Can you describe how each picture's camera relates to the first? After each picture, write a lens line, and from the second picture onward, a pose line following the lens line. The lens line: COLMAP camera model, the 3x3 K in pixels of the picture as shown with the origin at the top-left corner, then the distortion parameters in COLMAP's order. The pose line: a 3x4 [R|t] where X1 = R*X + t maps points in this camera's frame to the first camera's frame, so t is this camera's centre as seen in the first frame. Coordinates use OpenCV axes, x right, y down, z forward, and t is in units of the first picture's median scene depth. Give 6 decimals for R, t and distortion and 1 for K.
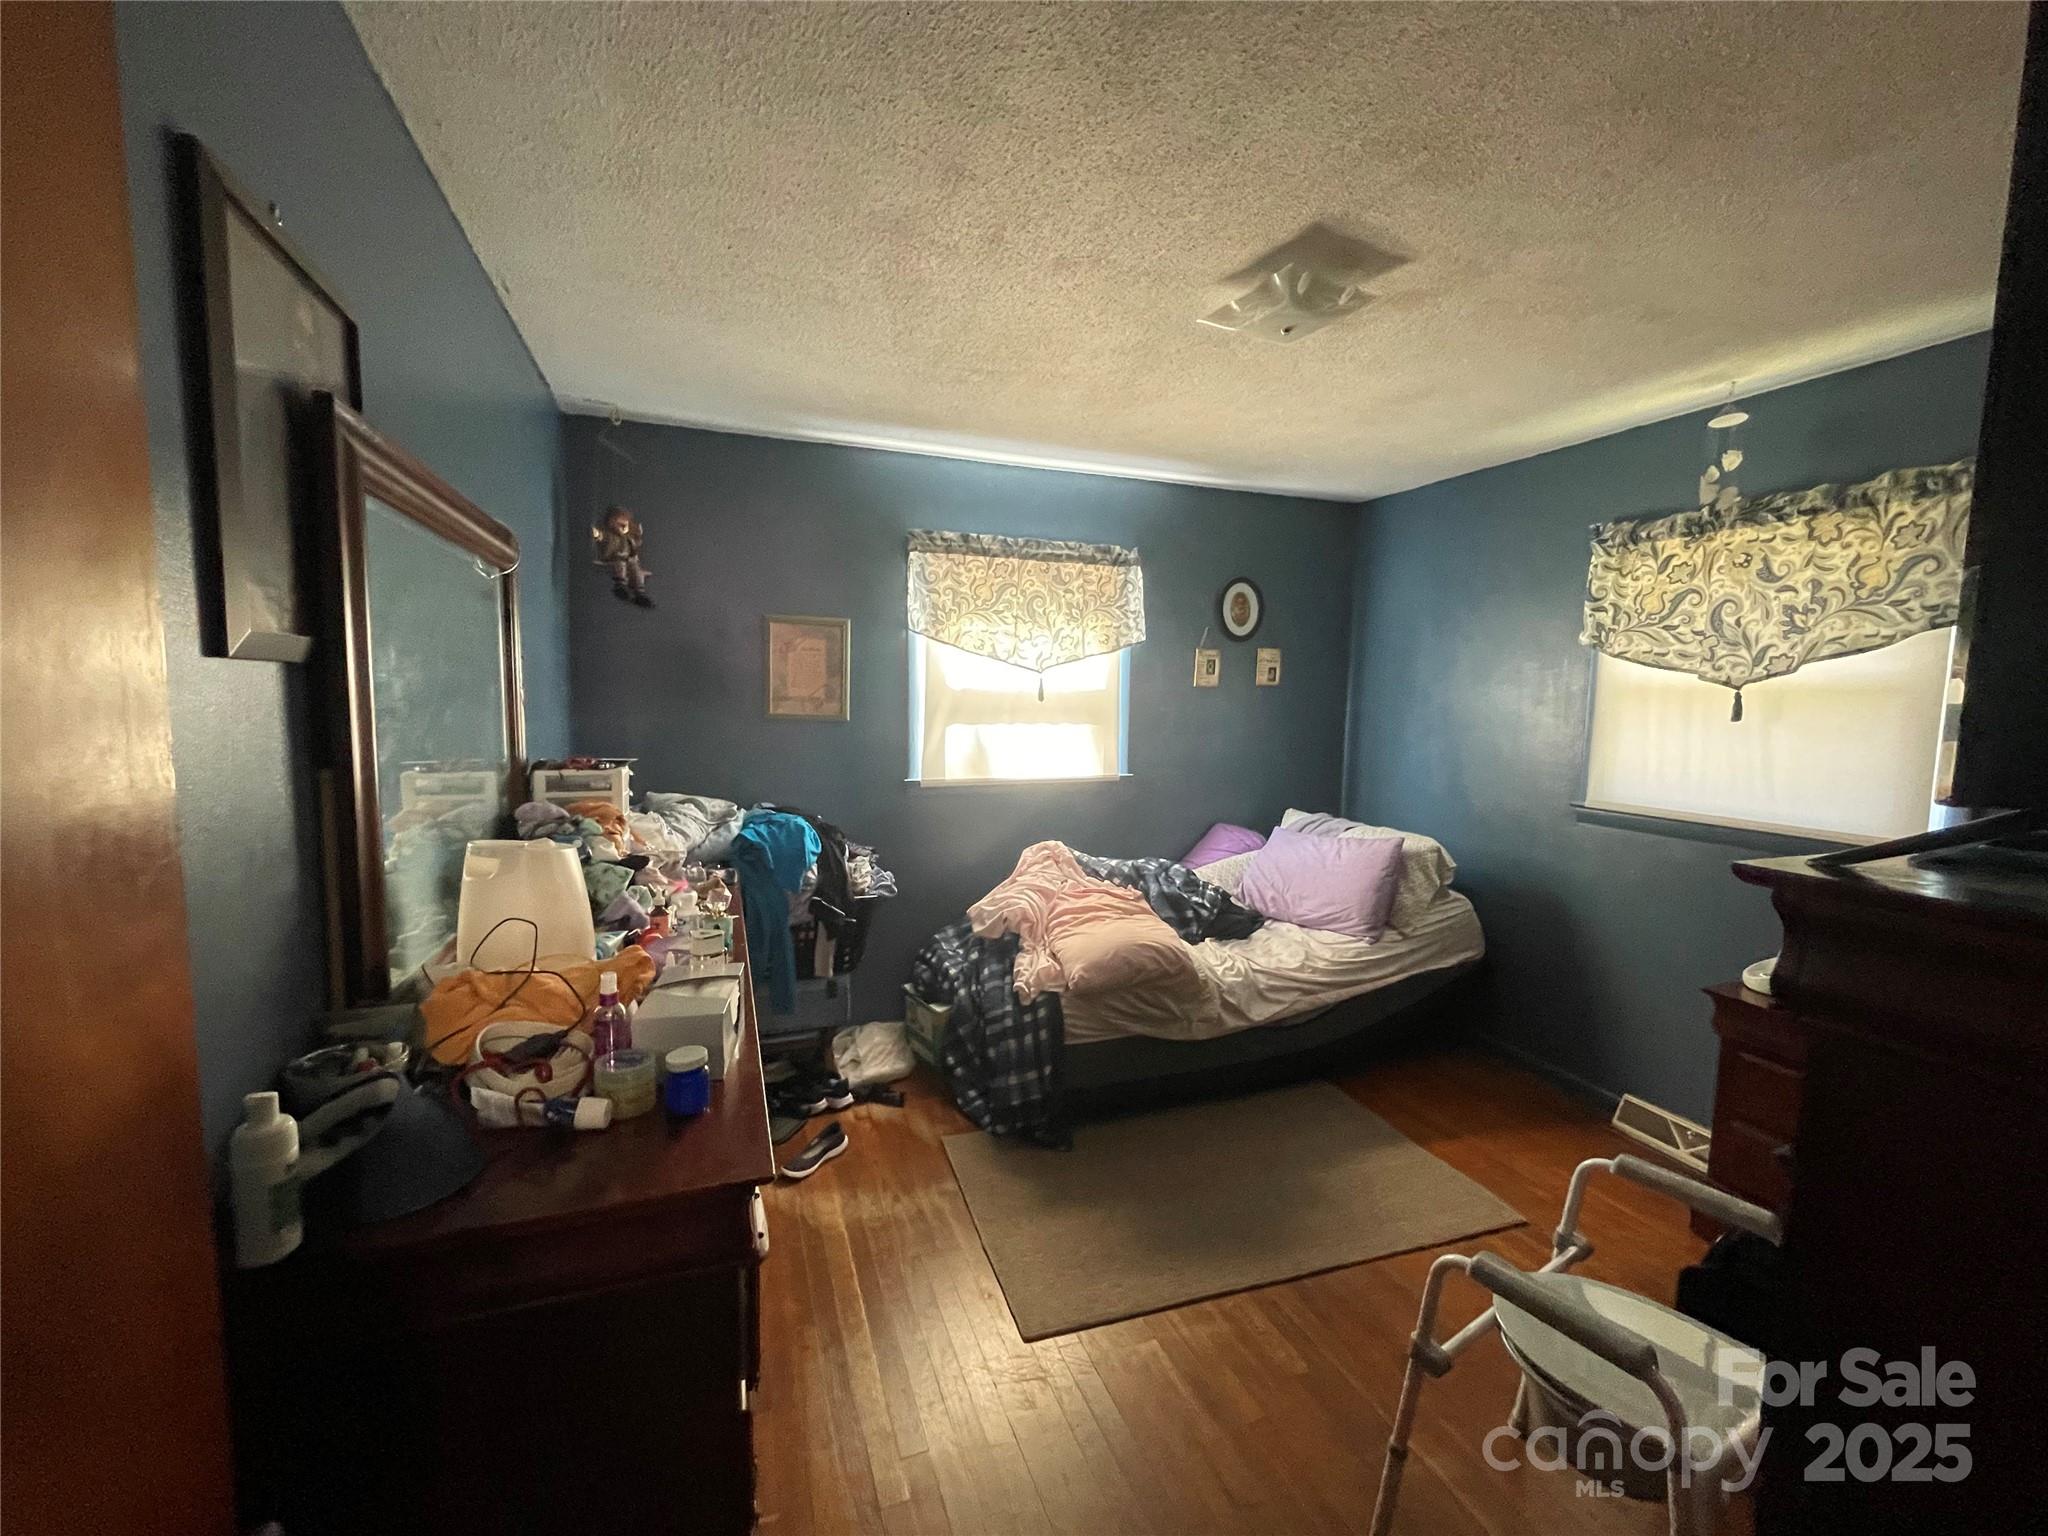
lens RADIAL K [[833.8, 0, 1022.2], [0, 833.8, 770.3], [0, 0, 1]] dist [0.000665, -0.000135]
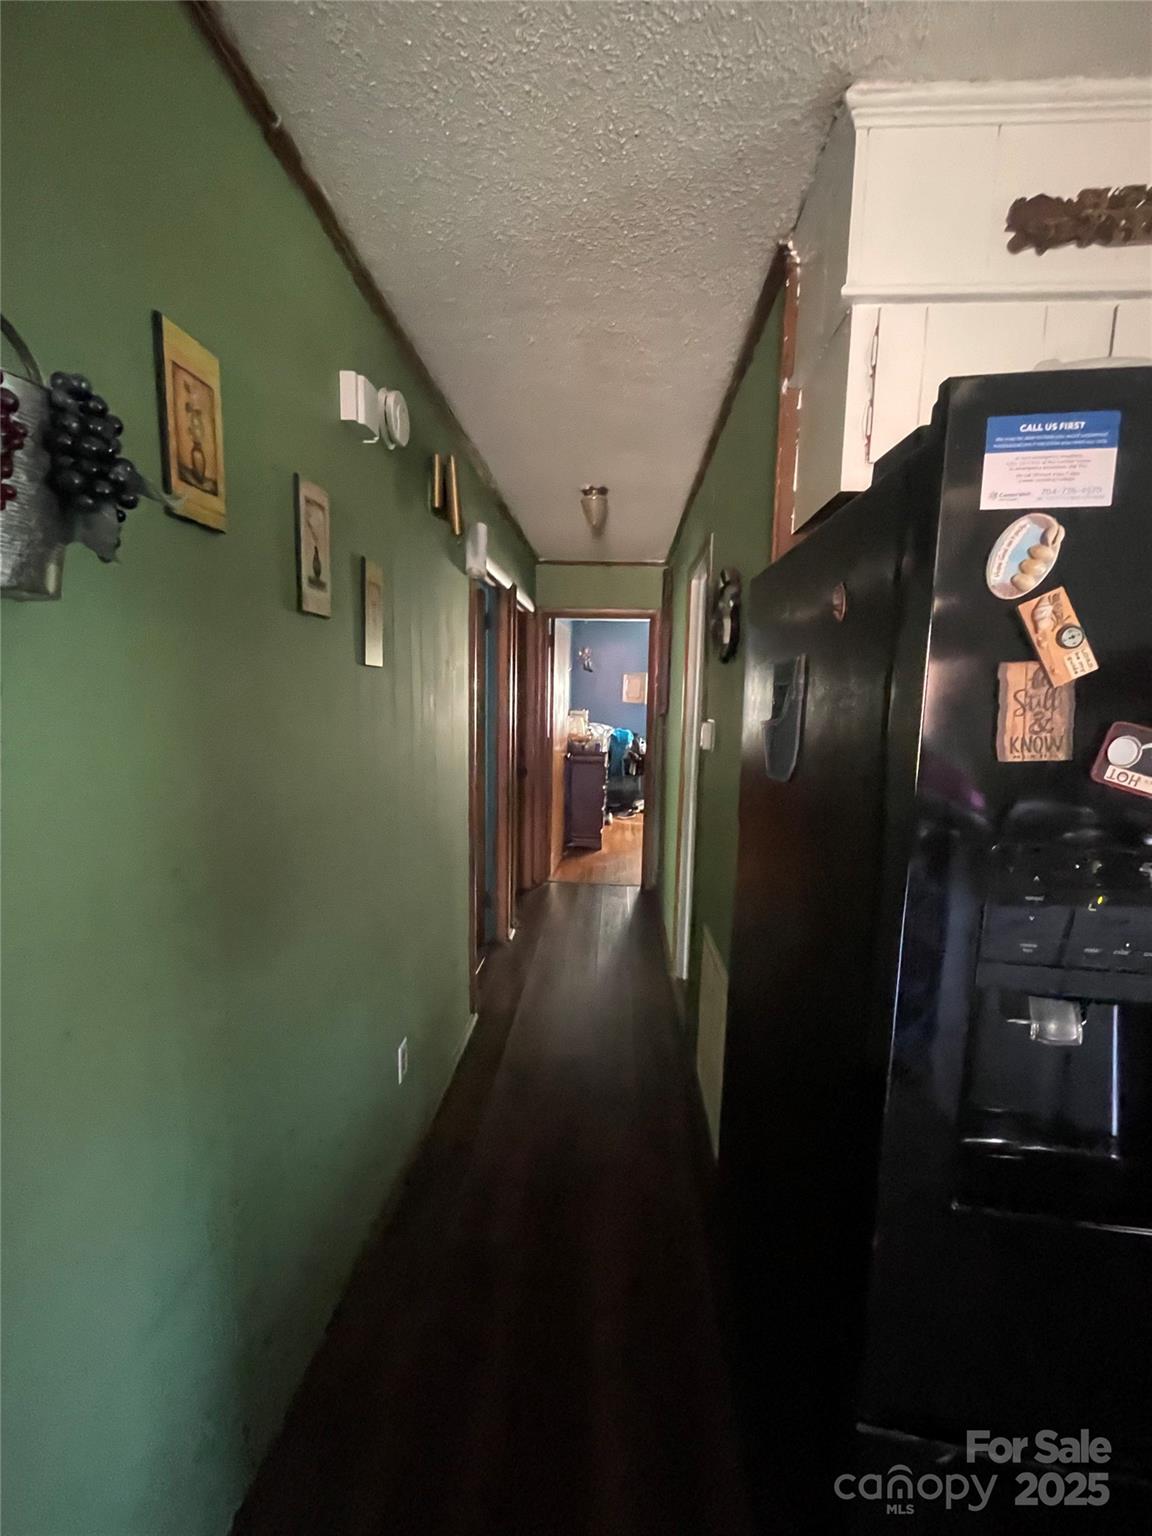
lens RADIAL K [[625.4, 0, 575.1], [0, 625.4, 766.0], [0, 0, 1]] dist [0.000665, -0.000135]
pose [[0.910431, 0.056257, -0.409818, 0.636806], [-0.046409, 0.998346, 0.033946, 0.130751], [0.411050, -0.011886, 0.911535, -1.543388]]
